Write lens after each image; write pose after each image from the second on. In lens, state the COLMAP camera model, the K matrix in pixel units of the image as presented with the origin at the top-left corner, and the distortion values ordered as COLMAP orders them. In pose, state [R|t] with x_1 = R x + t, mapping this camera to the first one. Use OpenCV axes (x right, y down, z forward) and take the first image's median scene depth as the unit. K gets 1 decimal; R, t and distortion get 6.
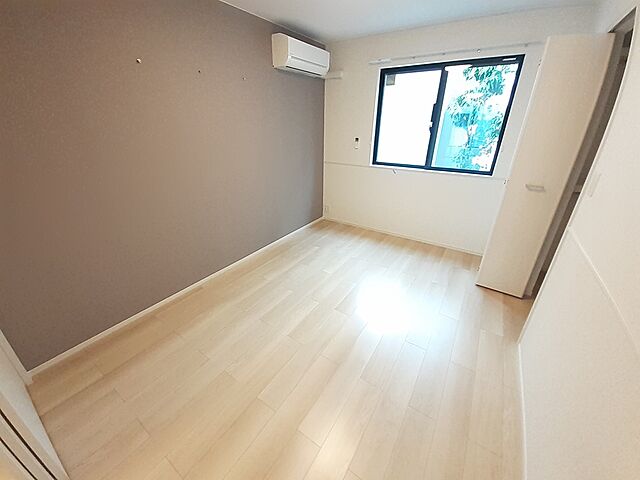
lens RADIAL K [[256.9, 0, 316.4], [0, 256.9, 237.8], [0, 0, 1]] dist [0.001586, -0.000075]
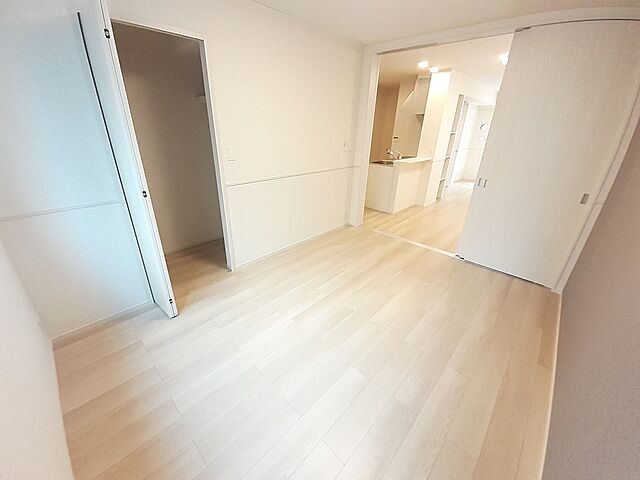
lens RADIAL K [[256.9, 0, 316.4], [0, 256.9, 237.8], [0, 0, 1]] dist [0.001586, -0.000075]
pose [[-0.985918, -0.094477, 0.137984, 0.083917], [0.037746, 0.678102, 0.733998, -0.511168], [-0.162913, 0.728871, -0.664986, 1.158033]]
